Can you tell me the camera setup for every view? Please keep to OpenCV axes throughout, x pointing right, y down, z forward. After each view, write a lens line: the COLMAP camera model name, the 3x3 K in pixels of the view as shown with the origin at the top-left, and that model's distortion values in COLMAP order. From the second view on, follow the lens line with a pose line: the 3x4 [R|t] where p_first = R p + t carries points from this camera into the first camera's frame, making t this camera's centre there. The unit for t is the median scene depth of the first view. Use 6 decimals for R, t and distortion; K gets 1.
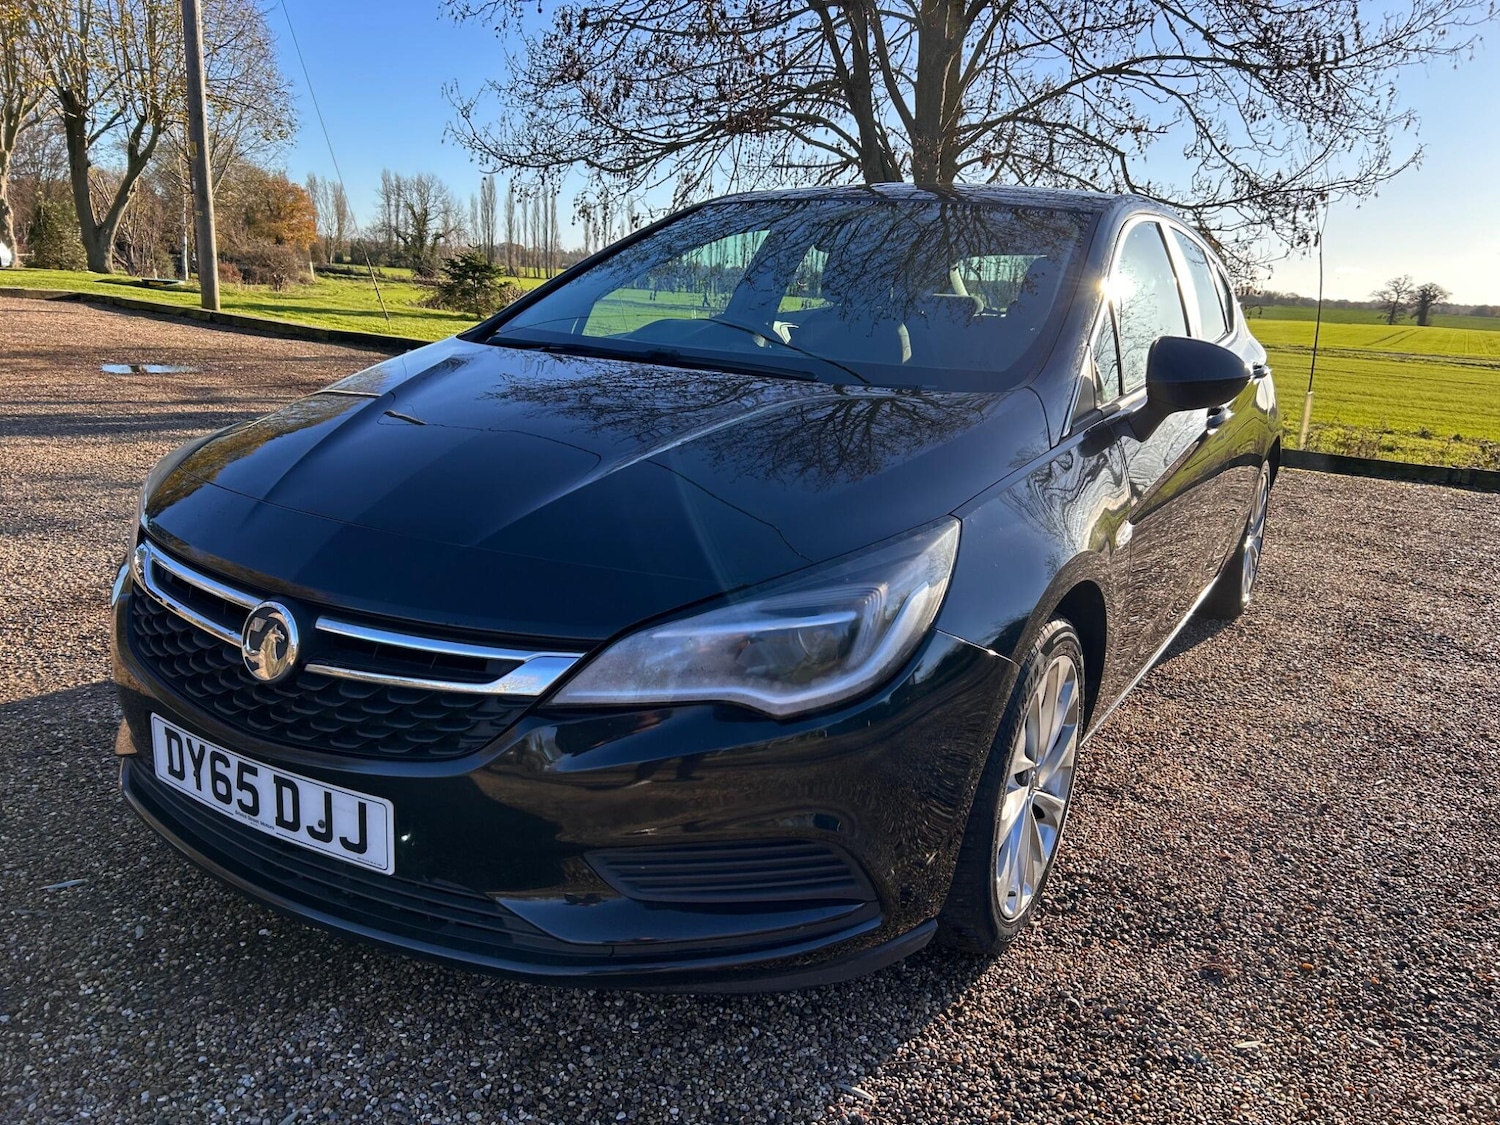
lens RADIAL K [[1128.5, 0, 745.4], [0, 1128.5, 580.7], [0, 0, 1]] dist [0.047279, -0.048249]
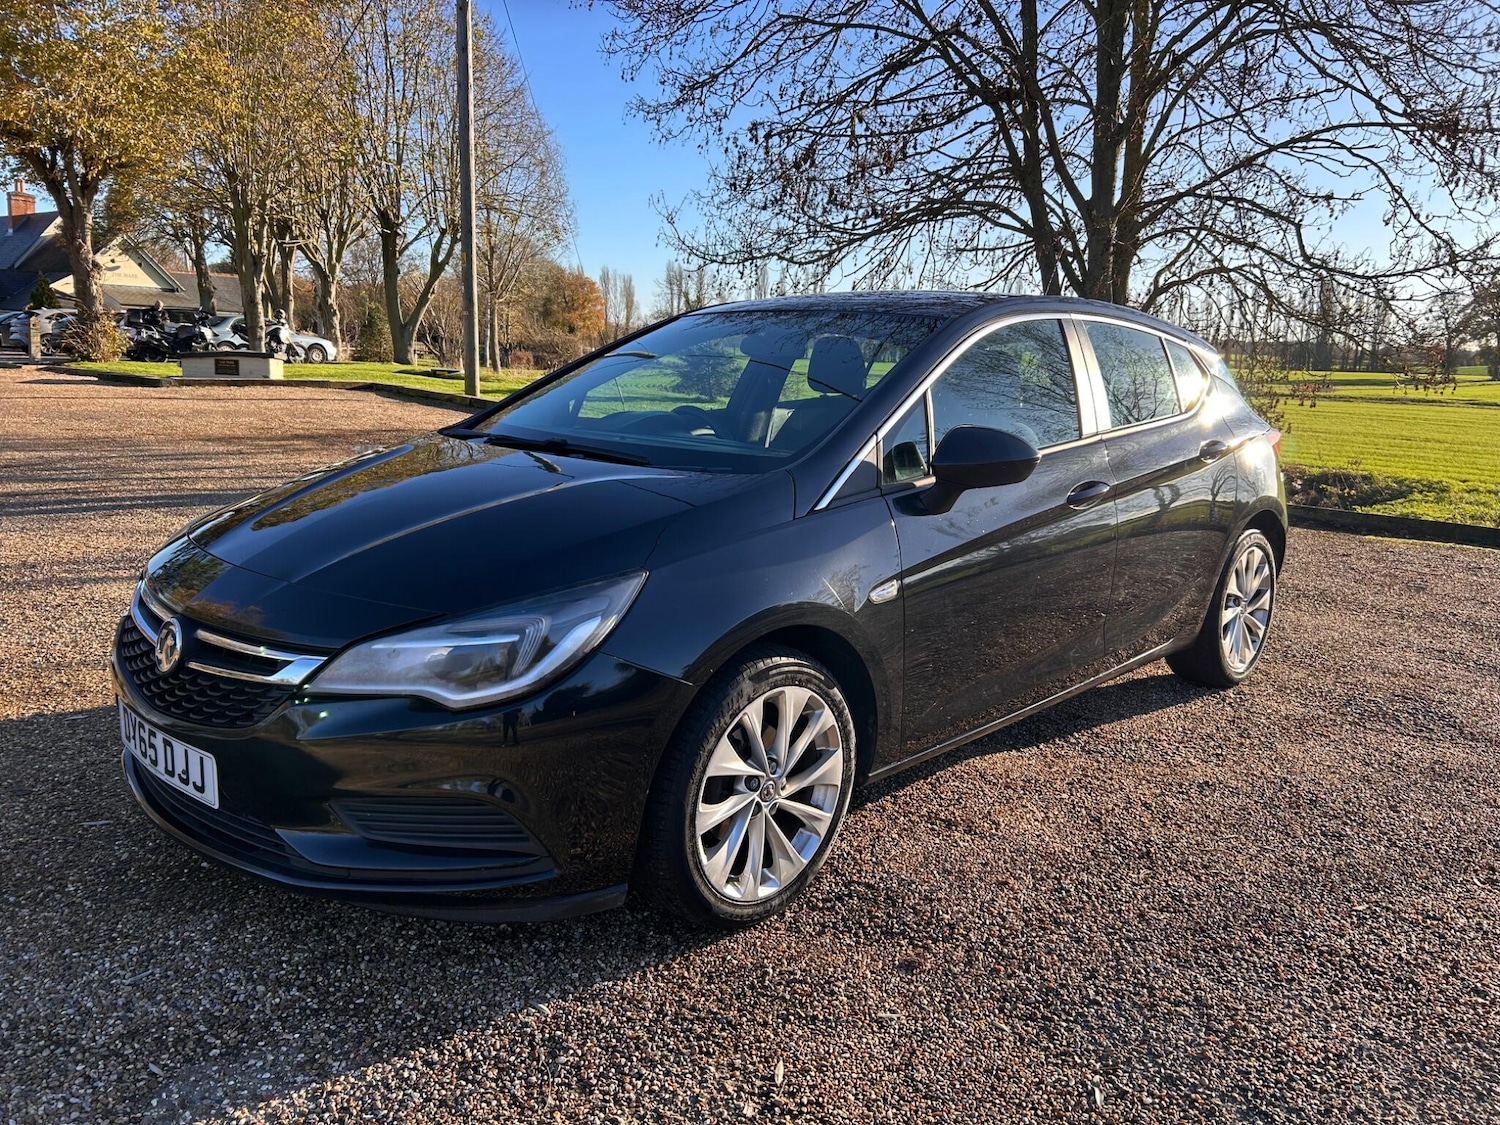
lens RADIAL K [[1125.7, 0, 743.5], [0, 1125.7, 567.1], [0, 0, 1]] dist [0.051981, -0.054843]
pose [[0.973019, 0.017953, -0.230025, 0.469309], [-0.034851, 0.996965, -0.069610, 0.021703], [0.228077, 0.075748, 0.970692, -0.189695]]
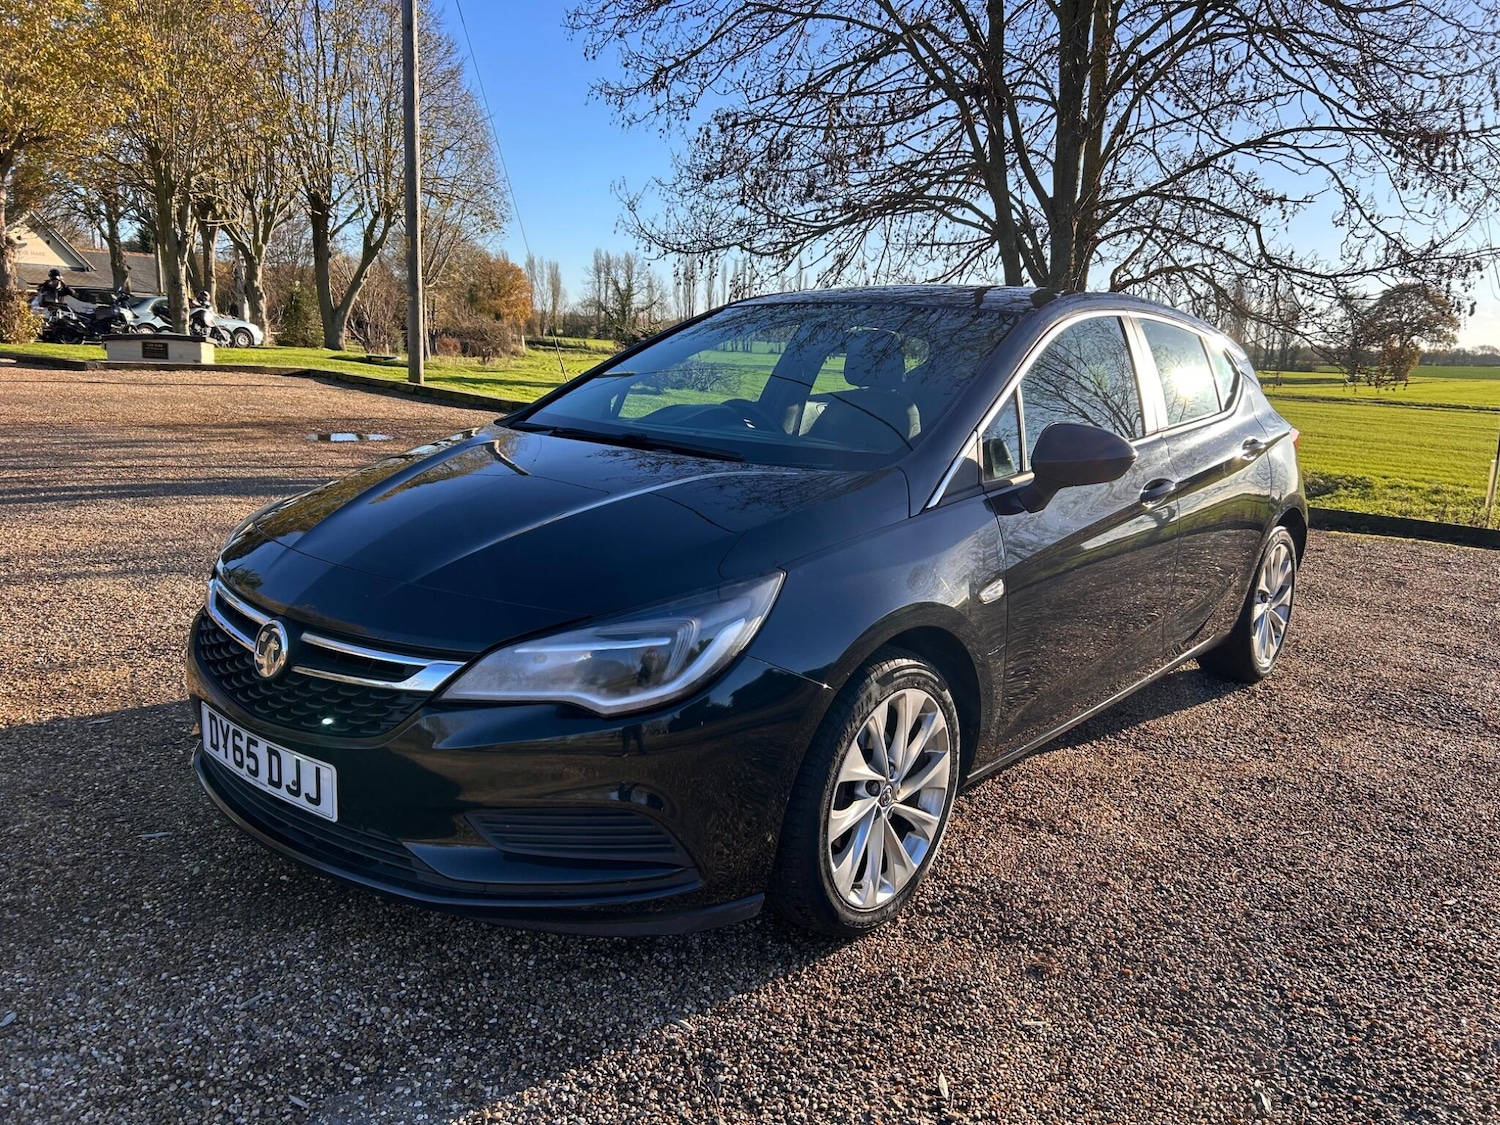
lens RADIAL K [[1125.7, 0, 743.5], [0, 1125.7, 567.1], [0, 0, 1]] dist [0.051981, -0.054843]
pose [[0.985815, 0.020906, -0.166529, 0.277754], [-0.031947, 0.997445, -0.063903, 0.017645], [0.164767, 0.068316, 0.983964, -0.199050]]
